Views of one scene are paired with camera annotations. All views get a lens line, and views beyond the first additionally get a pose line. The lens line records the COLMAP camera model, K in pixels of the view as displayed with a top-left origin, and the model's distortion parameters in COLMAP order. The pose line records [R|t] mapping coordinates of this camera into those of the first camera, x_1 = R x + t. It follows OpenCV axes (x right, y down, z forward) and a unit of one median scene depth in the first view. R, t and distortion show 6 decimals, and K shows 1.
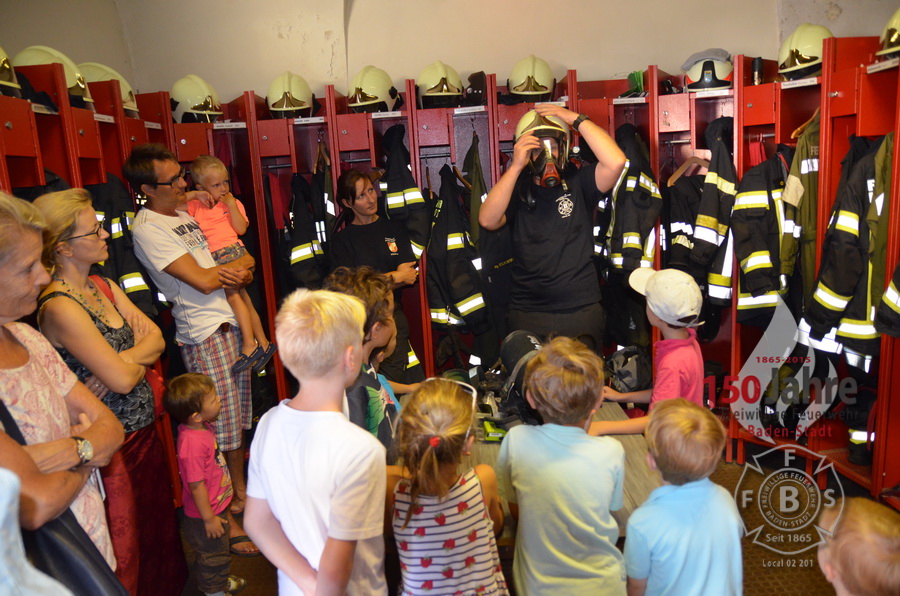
lens RADIAL K [[666.1, 0, 451.6], [0, 666.1, 300.9], [0, 0, 1]] dist [-0.106136, 0.085599]
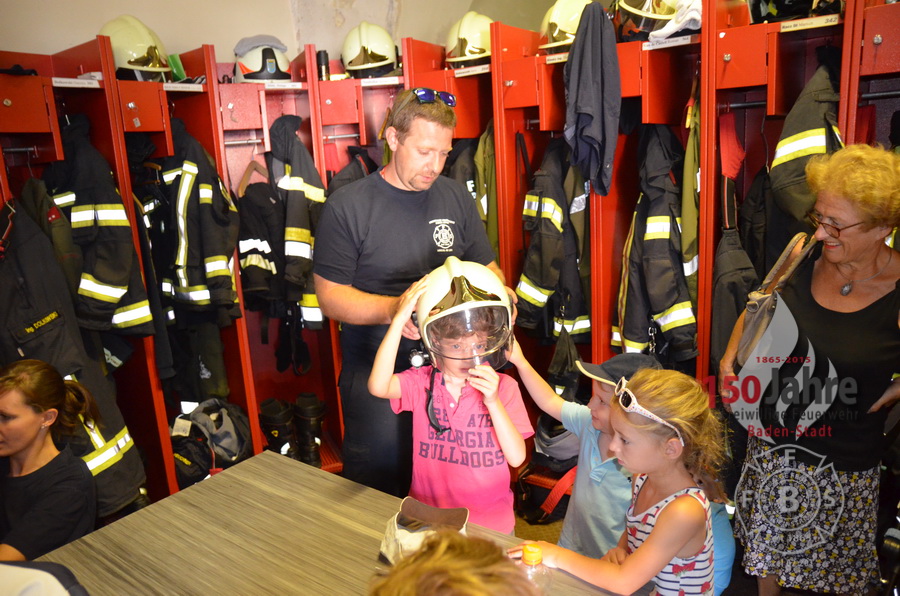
lens RADIAL K [[666.1, 0, 445.4], [0, 666.1, 301.7], [0, 0, 1]] dist [-0.106136, 0.085599]
pose [[0.613885, -0.140810, 0.776736, -0.173106], [0.160896, 0.985626, 0.051516, -0.048419], [-0.772825, 0.093349, 0.627716, 0.314382]]
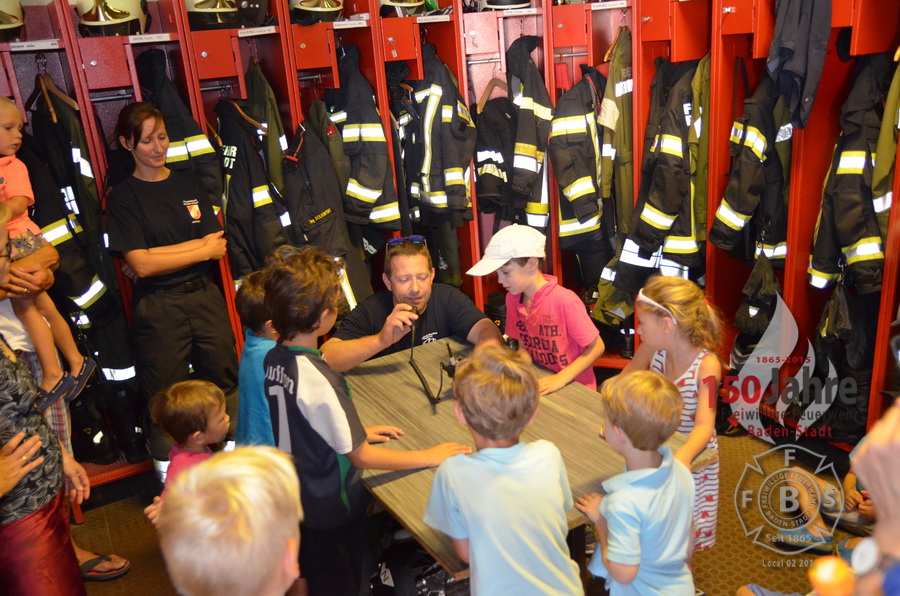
lens RADIAL K [[777.3, 0, 452.8], [0, 777.3, 301.5], [0, 0, 1]] dist [-0.049989, 0.058971]
pose [[0.867600, -0.165108, 0.469051, -0.269238], [0.114126, 0.984204, 0.135345, -0.067382], [-0.483989, -0.063894, 0.872739, 0.046189]]
